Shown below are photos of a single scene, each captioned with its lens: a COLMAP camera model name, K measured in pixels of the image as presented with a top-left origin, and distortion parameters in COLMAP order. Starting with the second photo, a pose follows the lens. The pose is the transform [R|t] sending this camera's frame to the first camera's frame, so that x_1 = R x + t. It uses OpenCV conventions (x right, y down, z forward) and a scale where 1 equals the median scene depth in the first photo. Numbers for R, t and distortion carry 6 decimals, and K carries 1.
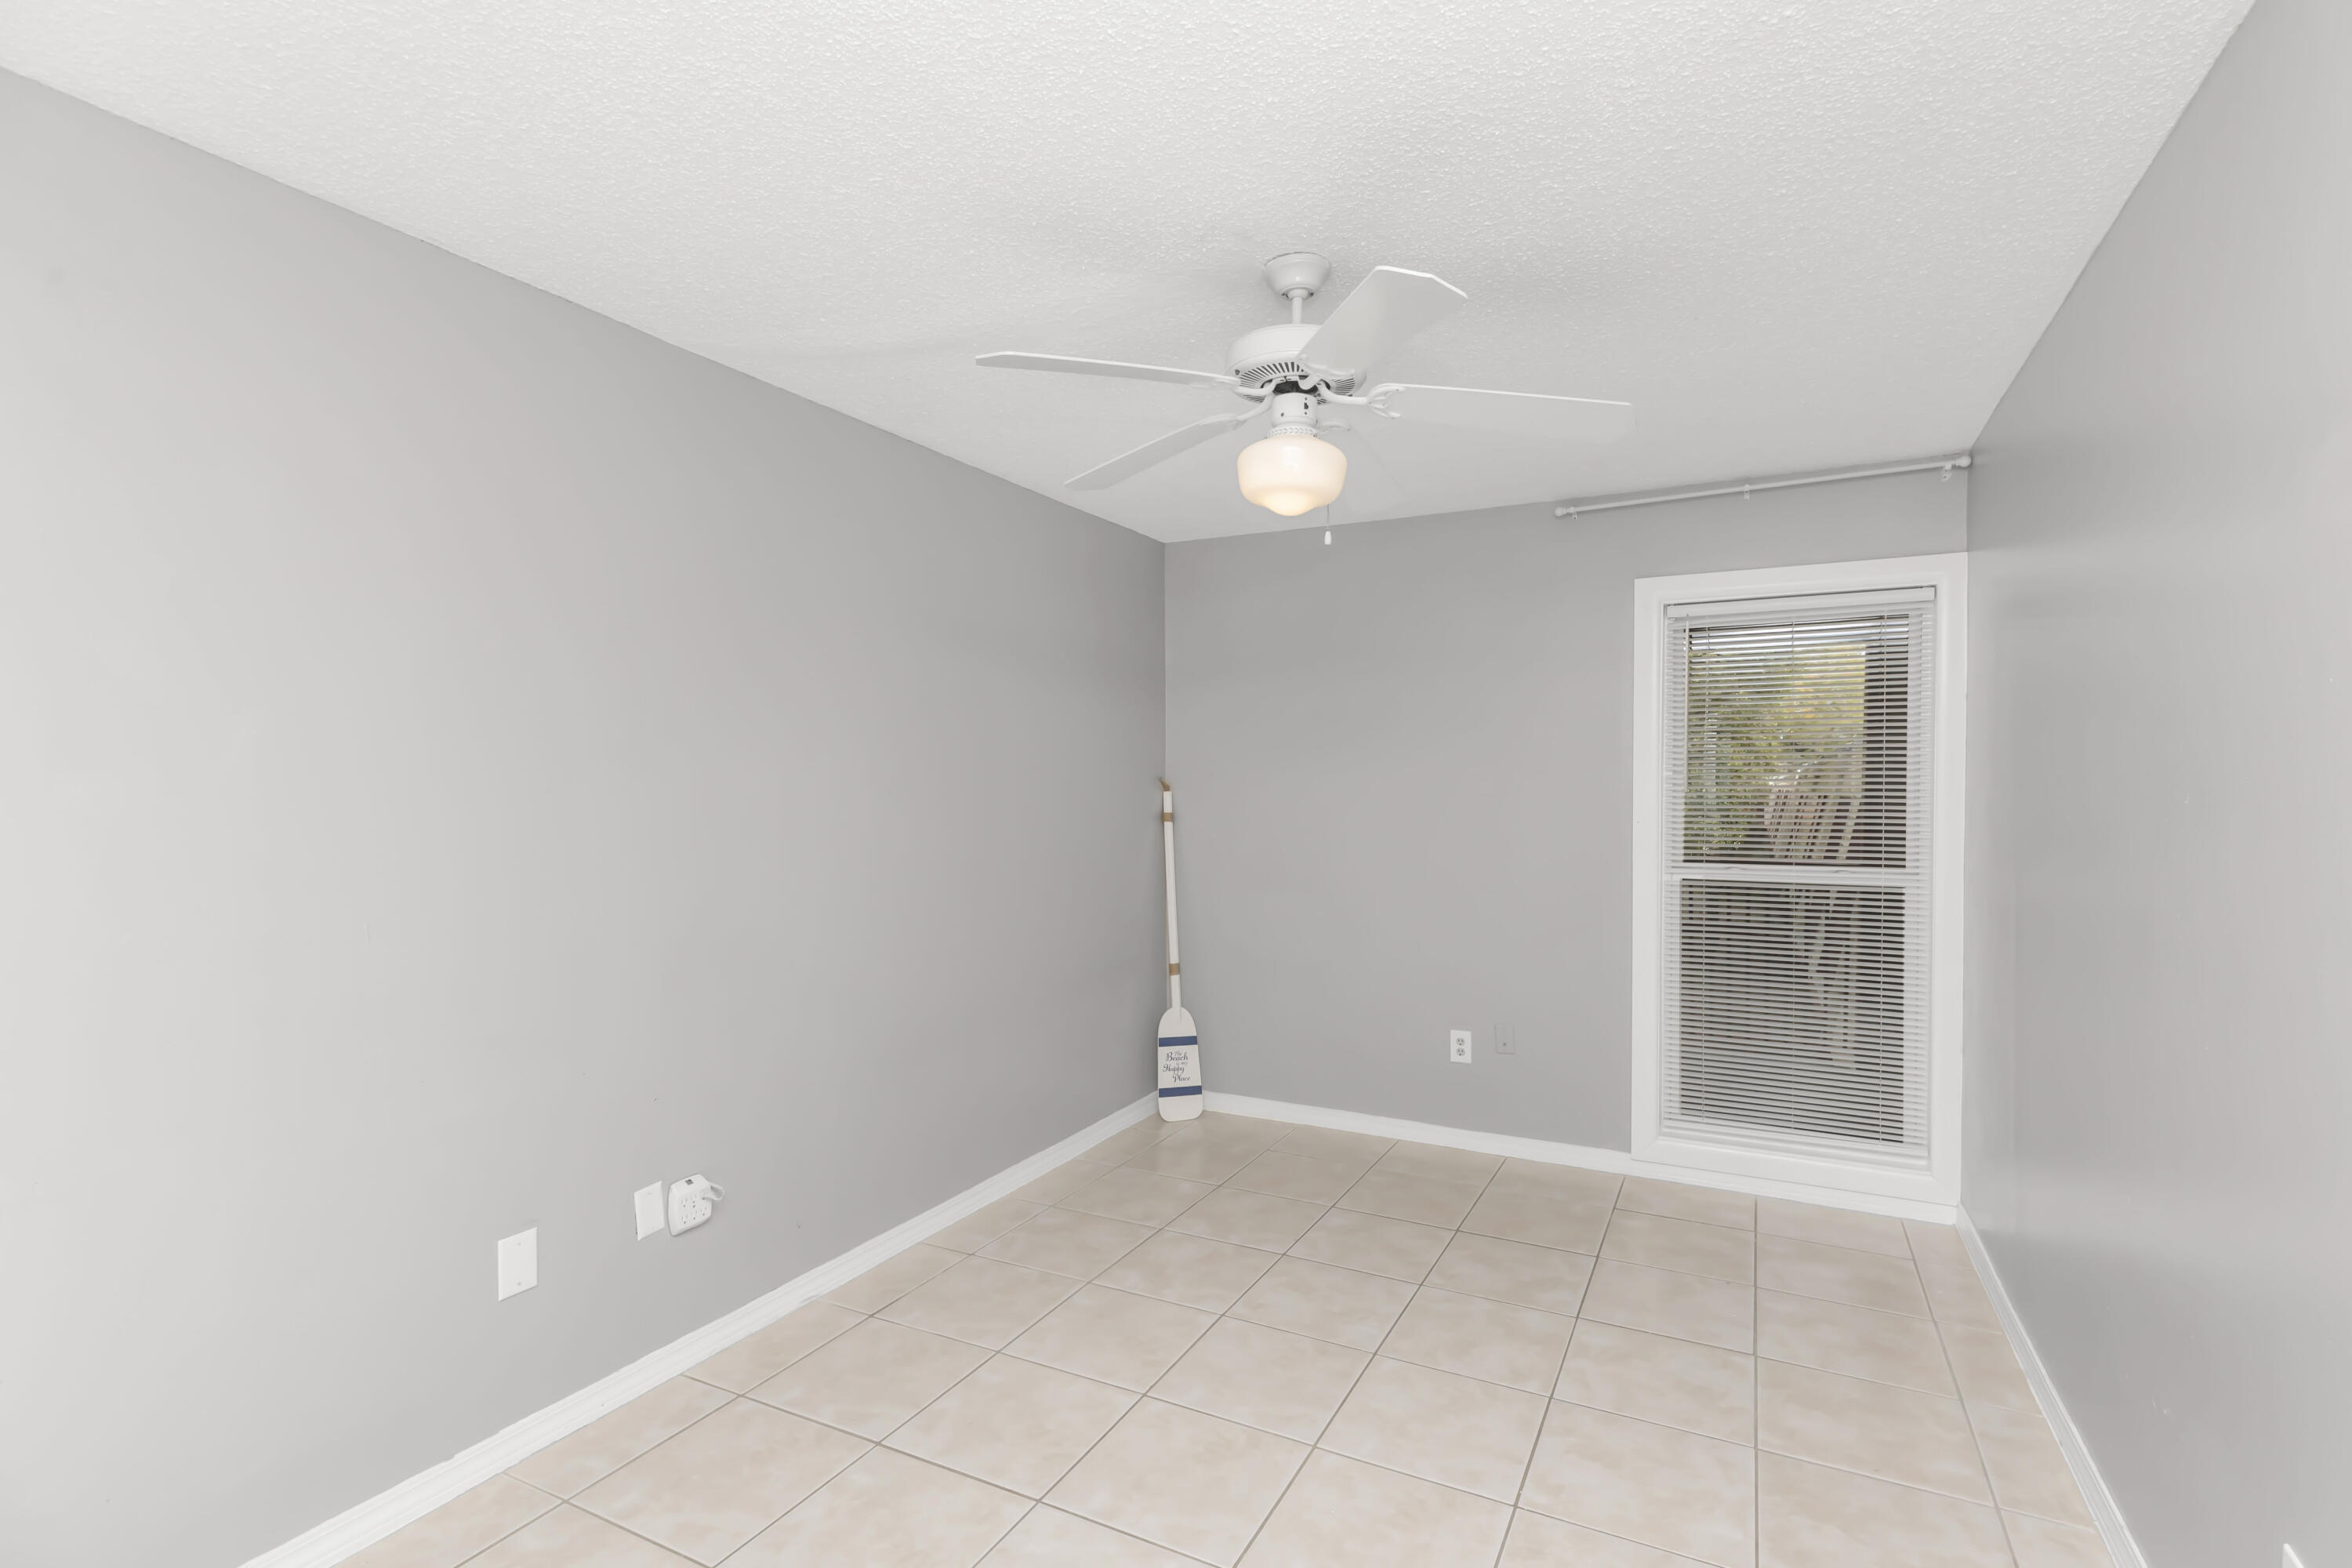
lens RADIAL K [[1080.5, 0, 1182.8], [0, 1080.5, 792.3], [0, 0, 1]] dist [0.000062, -0.000636]
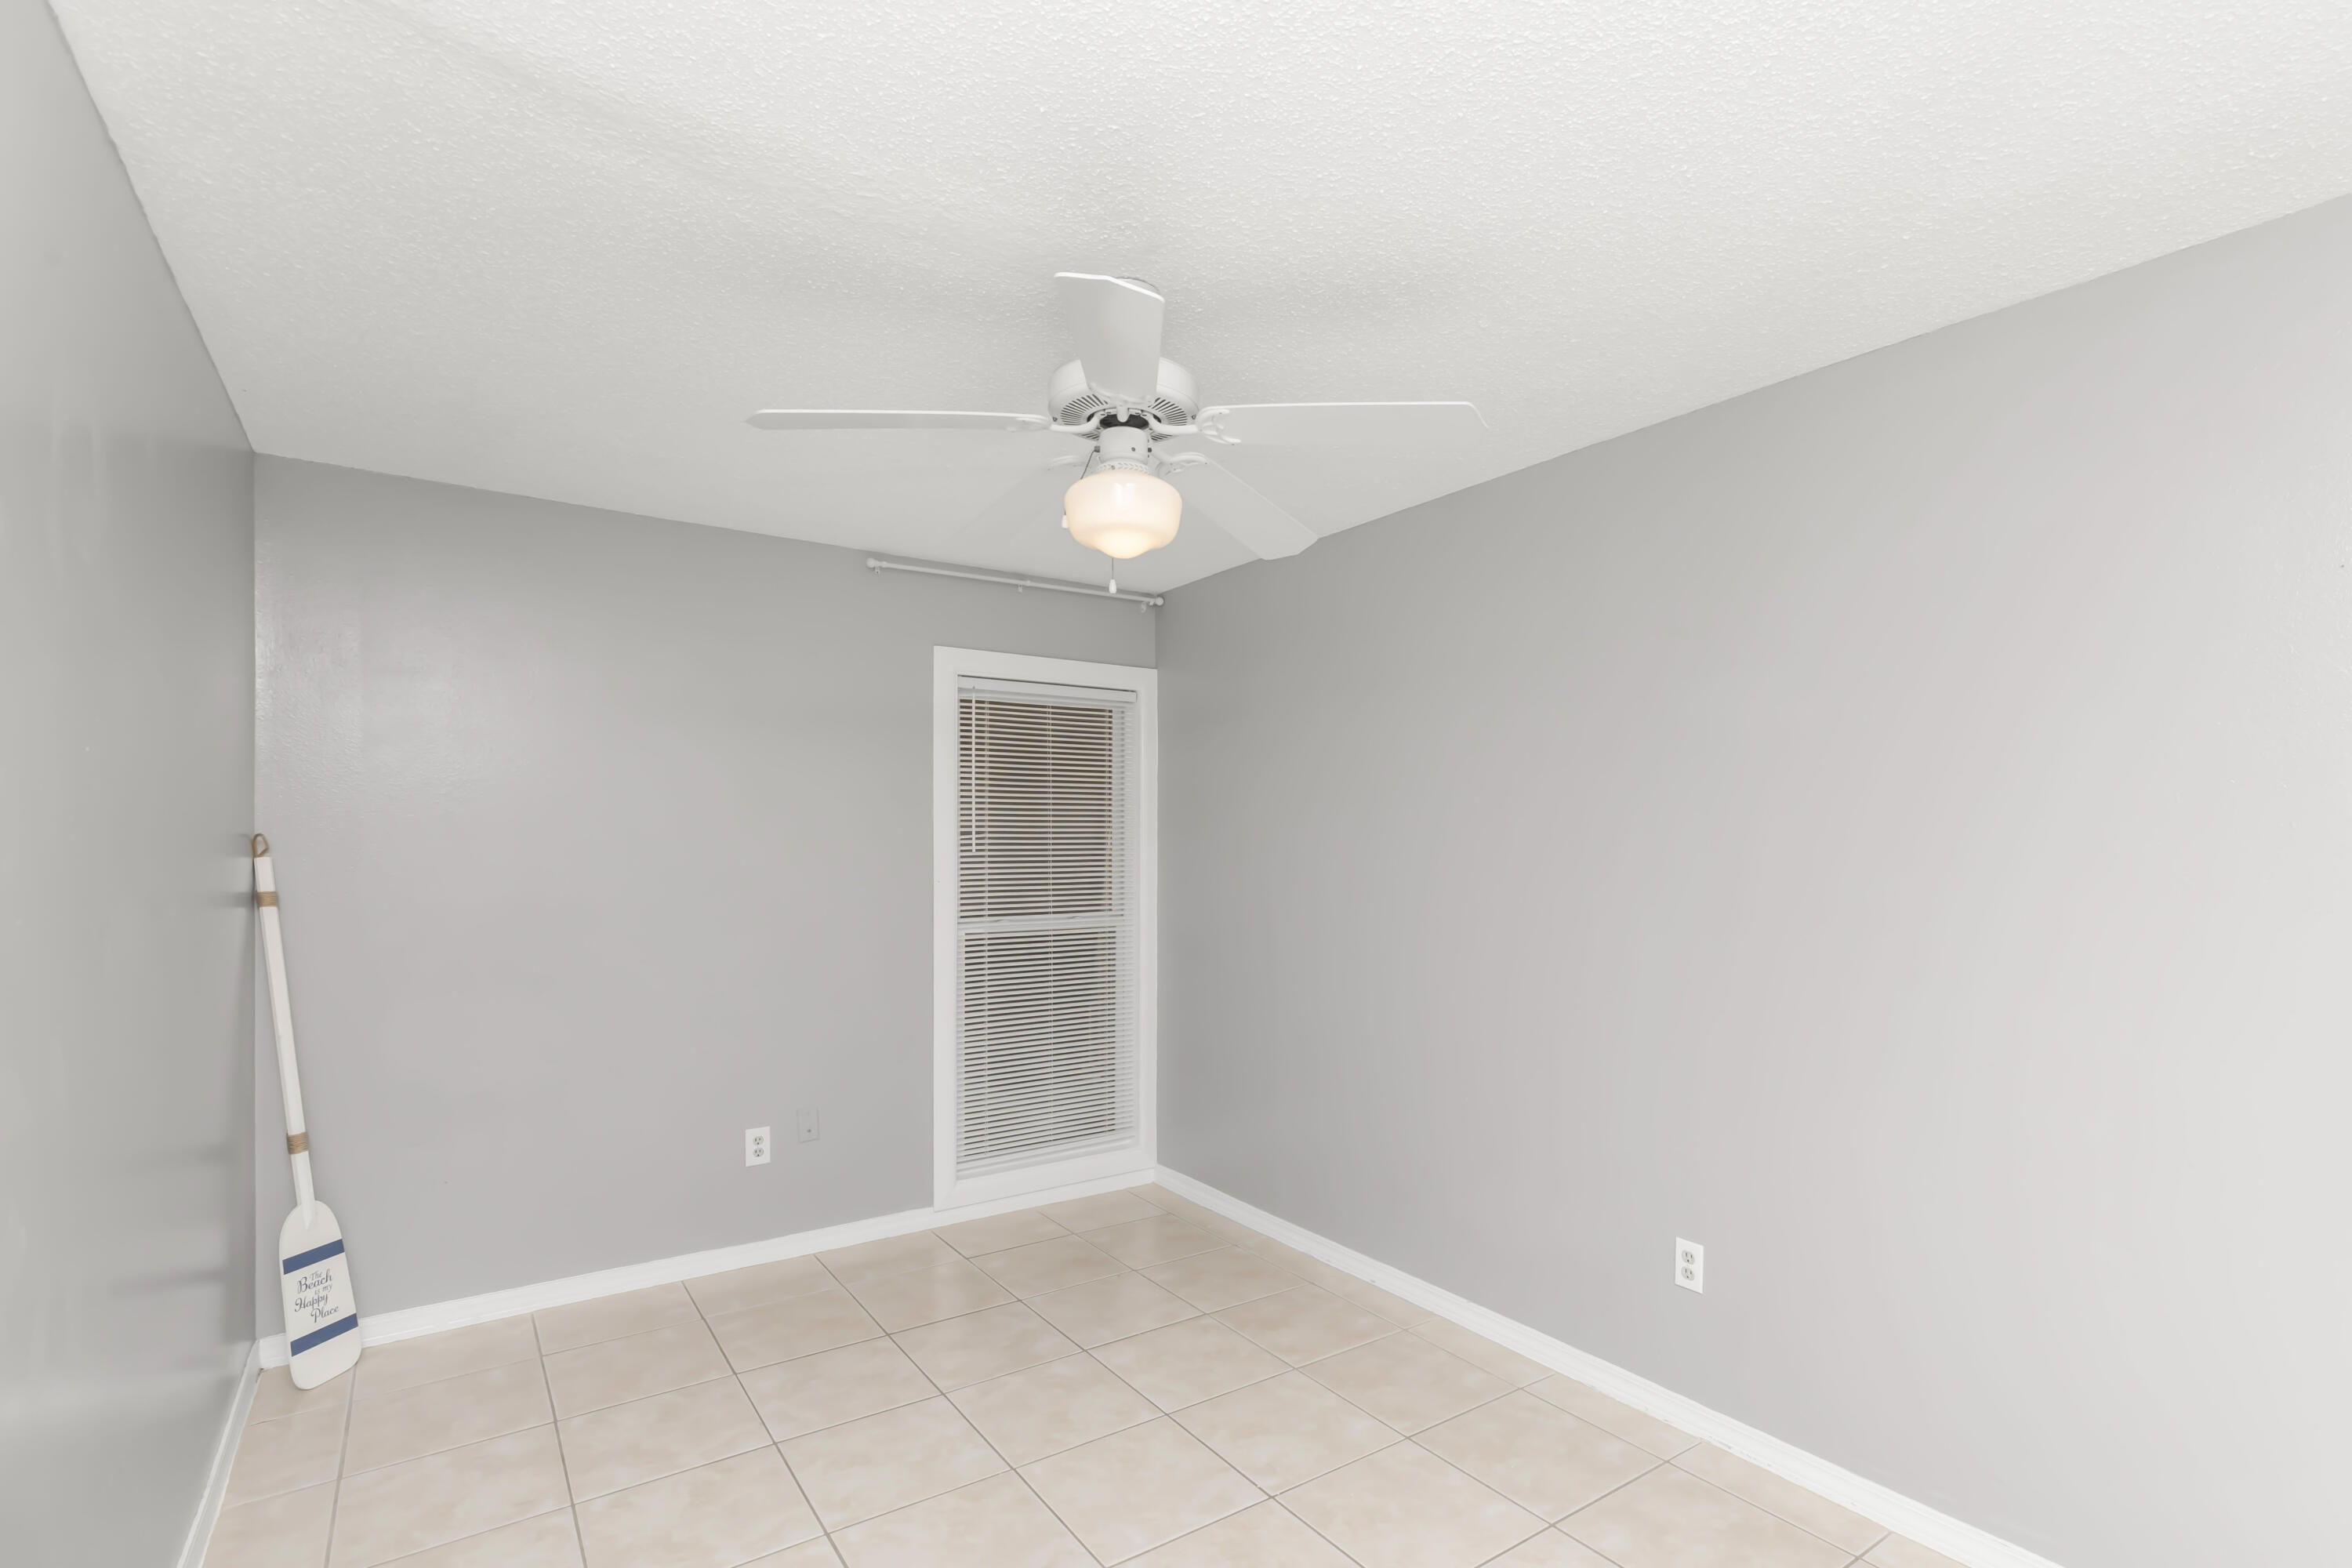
lens RADIAL K [[1080.5, 0, 1242.4], [0, 1080.5, 837.7], [0, 0, 1]] dist [0.000062, -0.000636]
pose [[0.463565, 0.005930, 0.886043, -0.337493], [0.009243, 0.999891, -0.011527, 0.000288], [-0.886015, 0.013533, 0.463460, 0.249433]]
